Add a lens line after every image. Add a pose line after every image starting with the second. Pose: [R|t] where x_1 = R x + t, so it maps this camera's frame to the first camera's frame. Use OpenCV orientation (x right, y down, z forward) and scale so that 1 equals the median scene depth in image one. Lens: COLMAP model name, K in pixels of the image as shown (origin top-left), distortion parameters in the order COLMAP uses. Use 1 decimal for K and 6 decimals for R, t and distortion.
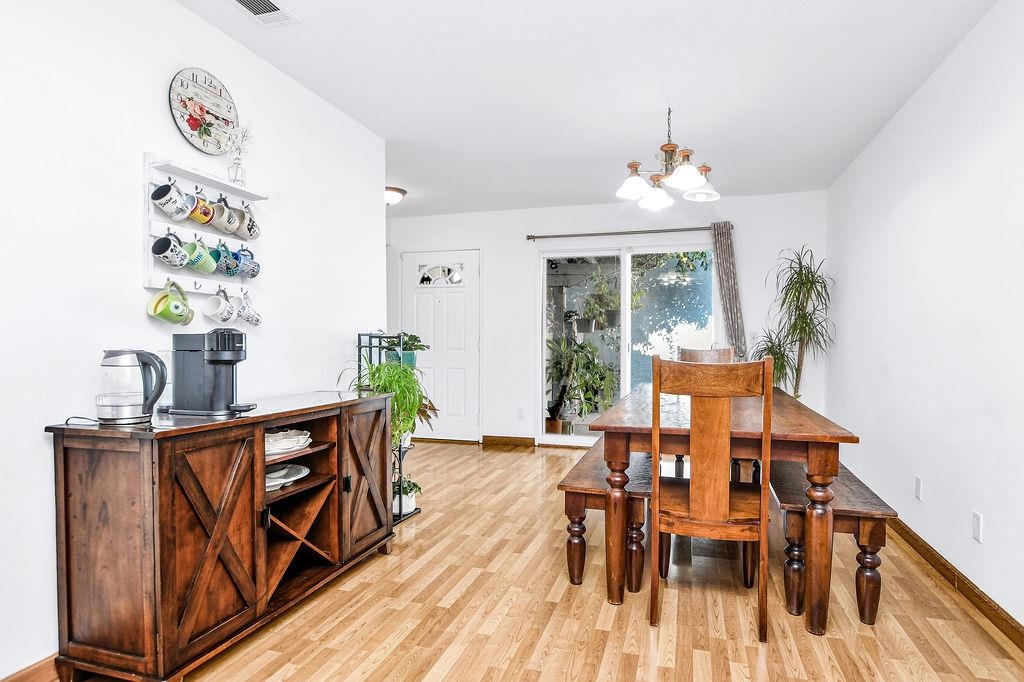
lens RADIAL K [[552.3, 0, 505.2], [0, 552.3, 345.7], [0, 0, 1]] dist [-0.010731, -0.000133]
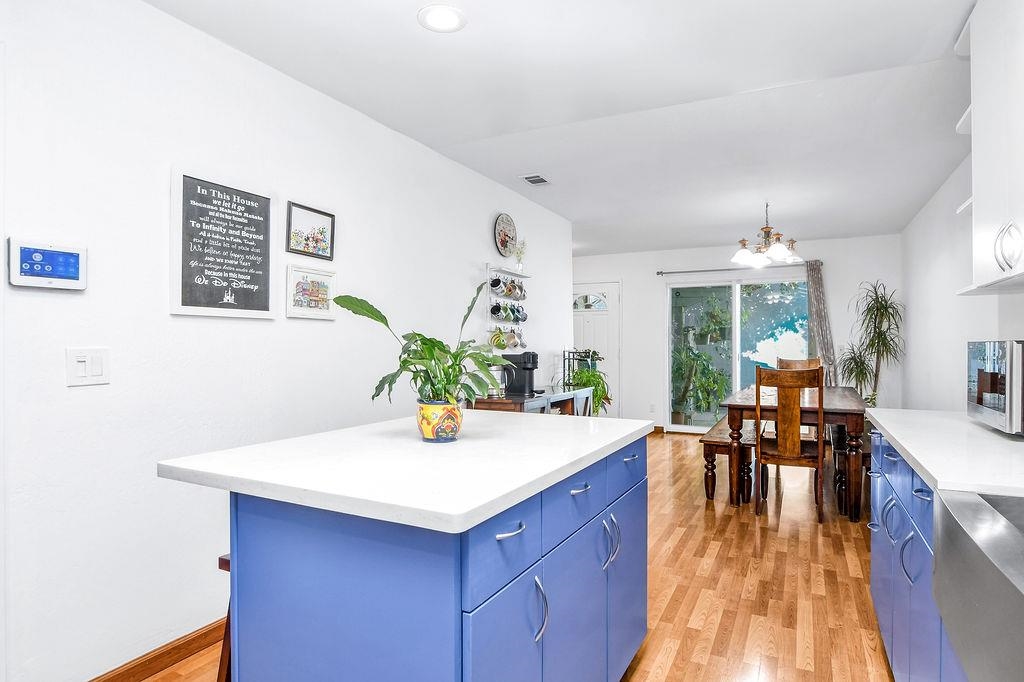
lens RADIAL K [[552.3, 0, 522.2], [0, 552.3, 342.8], [0, 0, 1]] dist [-0.010731, -0.000133]
pose [[0.988902, -0.005001, -0.148483, -0.151076], [0.002648, 0.999868, -0.016042, -0.019461], [0.148543, 0.015471, 0.988785, -0.617345]]
